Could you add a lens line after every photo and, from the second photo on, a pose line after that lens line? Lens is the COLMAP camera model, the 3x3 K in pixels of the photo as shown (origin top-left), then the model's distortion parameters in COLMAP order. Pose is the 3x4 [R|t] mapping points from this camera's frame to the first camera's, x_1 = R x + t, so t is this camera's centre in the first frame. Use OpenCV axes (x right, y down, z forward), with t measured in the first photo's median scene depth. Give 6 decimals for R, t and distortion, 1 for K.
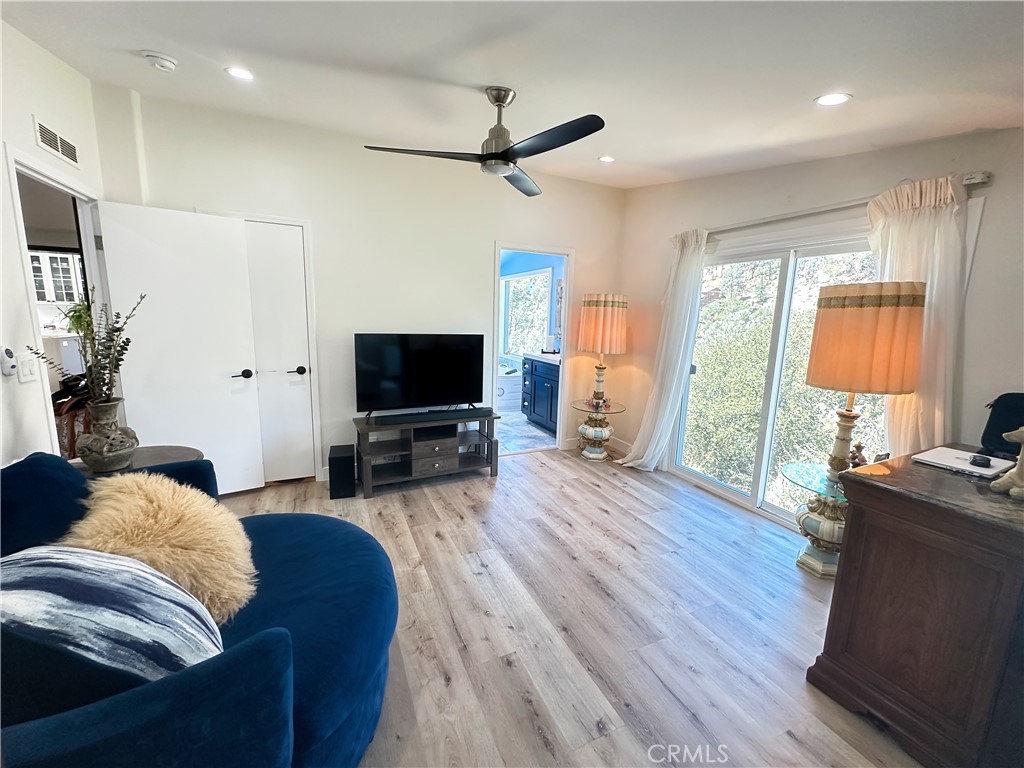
lens RADIAL K [[410.3, 0, 511.4], [0, 410.3, 385.5], [0, 0, 1]] dist [-0.000066, 0.000039]
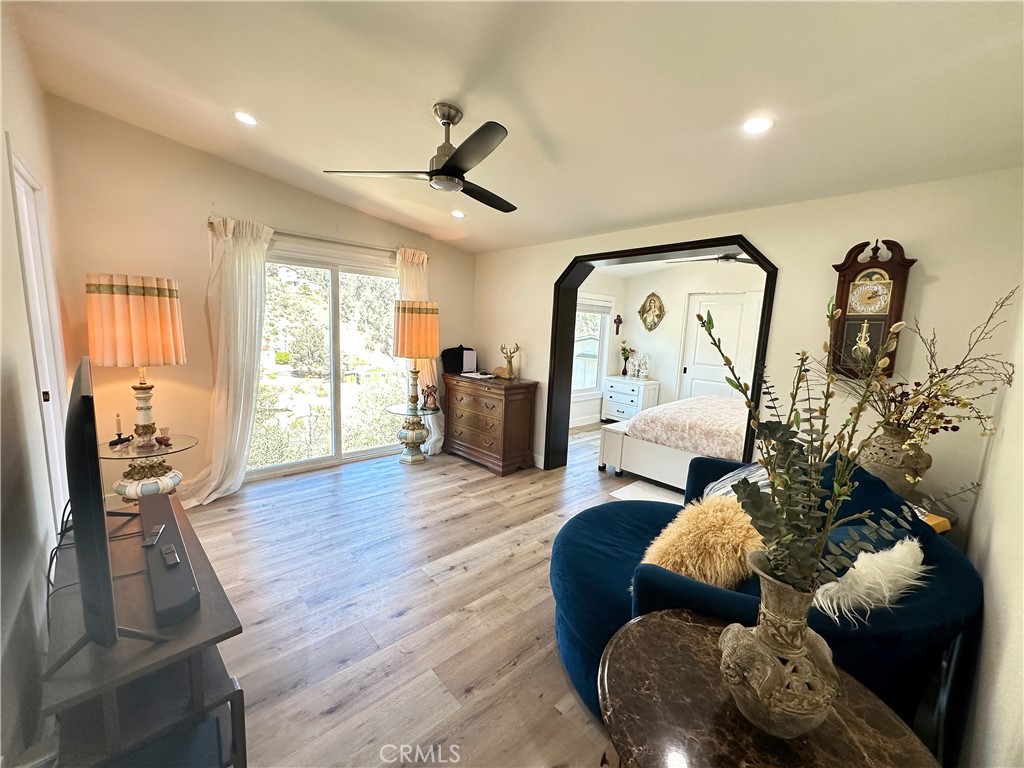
lens RADIAL K [[410.3, 0, 509.8], [0, 410.3, 382.4], [0, 0, 1]] dist [-0.000066, 0.000039]
pose [[-0.301407, -0.163168, 0.939431, -0.838022], [0.120307, 0.970867, 0.207227, -0.169853], [-0.945875, 0.175479, -0.272996, 0.899088]]
